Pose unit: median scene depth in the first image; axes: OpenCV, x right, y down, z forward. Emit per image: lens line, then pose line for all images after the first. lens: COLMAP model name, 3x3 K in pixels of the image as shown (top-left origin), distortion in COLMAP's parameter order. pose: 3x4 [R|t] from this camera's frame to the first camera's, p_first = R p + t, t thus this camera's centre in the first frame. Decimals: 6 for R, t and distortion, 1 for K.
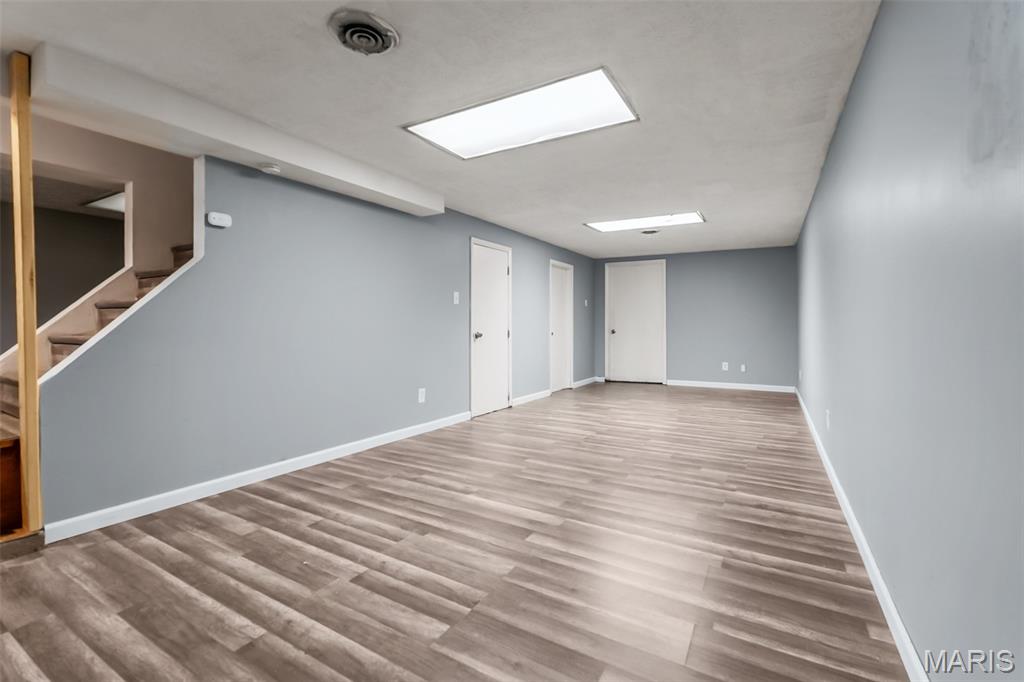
lens RADIAL K [[451.8, 0, 515.0], [0, 451.8, 324.7], [0, 0, 1]] dist [-0.000882, -0.000113]
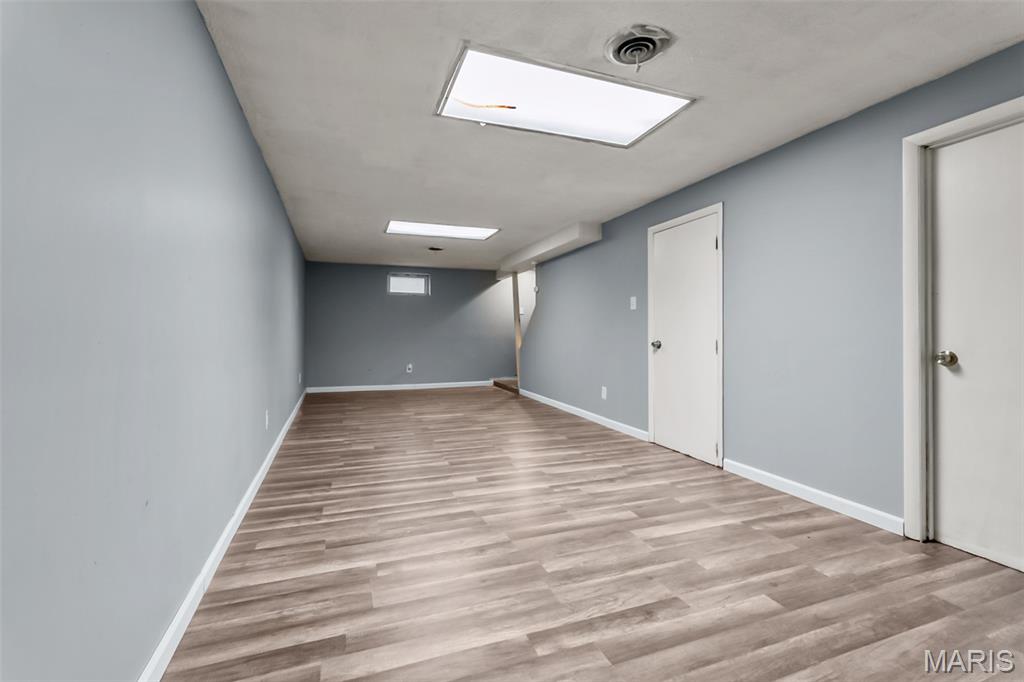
lens RADIAL K [[435.8, 0, 508.4], [0, 435.8, 335.0], [0, 0, 1]] dist [-0.000156, -0.000056]
pose [[-0.637332, -0.003183, -0.770583, 0.738098], [-0.004425, 0.999990, -0.000470, 0.008711], [0.770577, 0.003110, -0.637340, 1.379323]]
